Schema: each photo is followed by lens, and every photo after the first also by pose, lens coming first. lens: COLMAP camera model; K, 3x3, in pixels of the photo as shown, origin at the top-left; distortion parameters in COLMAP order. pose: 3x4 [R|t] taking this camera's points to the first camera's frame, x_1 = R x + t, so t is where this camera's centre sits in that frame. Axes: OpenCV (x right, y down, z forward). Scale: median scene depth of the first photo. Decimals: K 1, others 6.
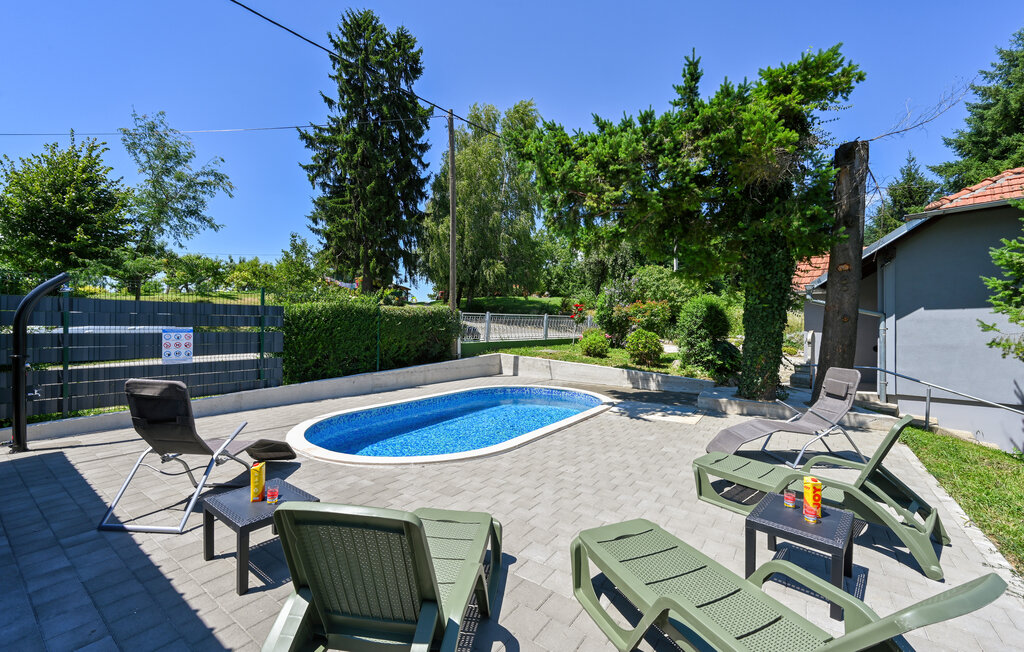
lens RADIAL K [[417.7, 0, 512.0], [0, 417.7, 326.0], [0, 0, 1]] dist [-0.001814, -0.000263]
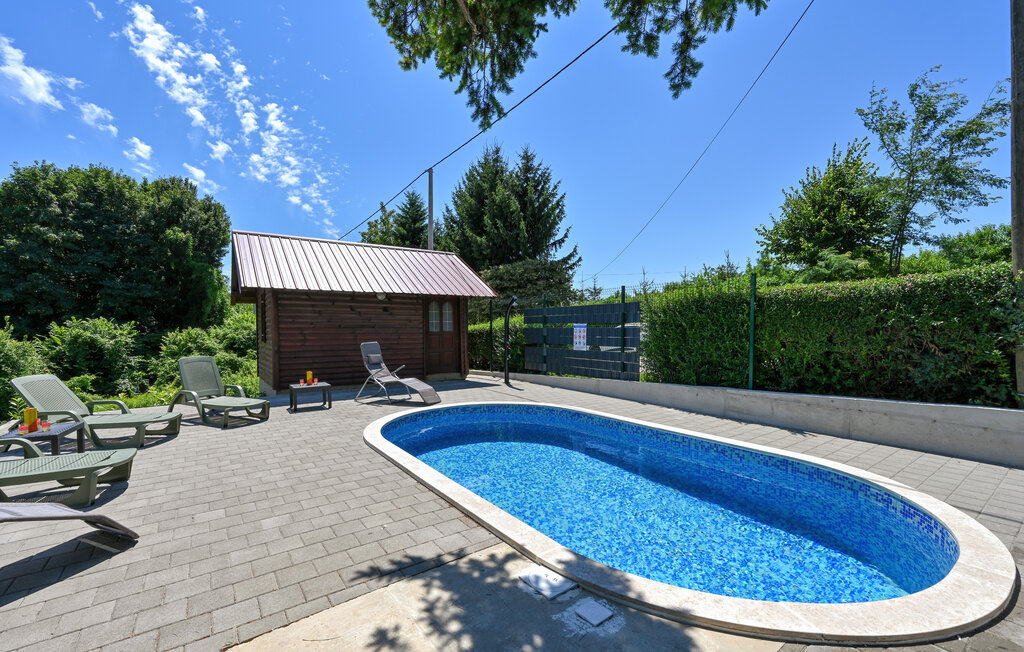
lens RADIAL K [[417.7, 0, 512.0], [0, 417.7, 326.0], [0, 0, 1]] dist [-0.001814, -0.000263]
pose [[-0.291205, 0.008627, -0.956622, 0.508605], [0.011870, 0.999915, 0.005405, -0.000954], [0.956587, -0.009781, -0.291283, 0.964870]]
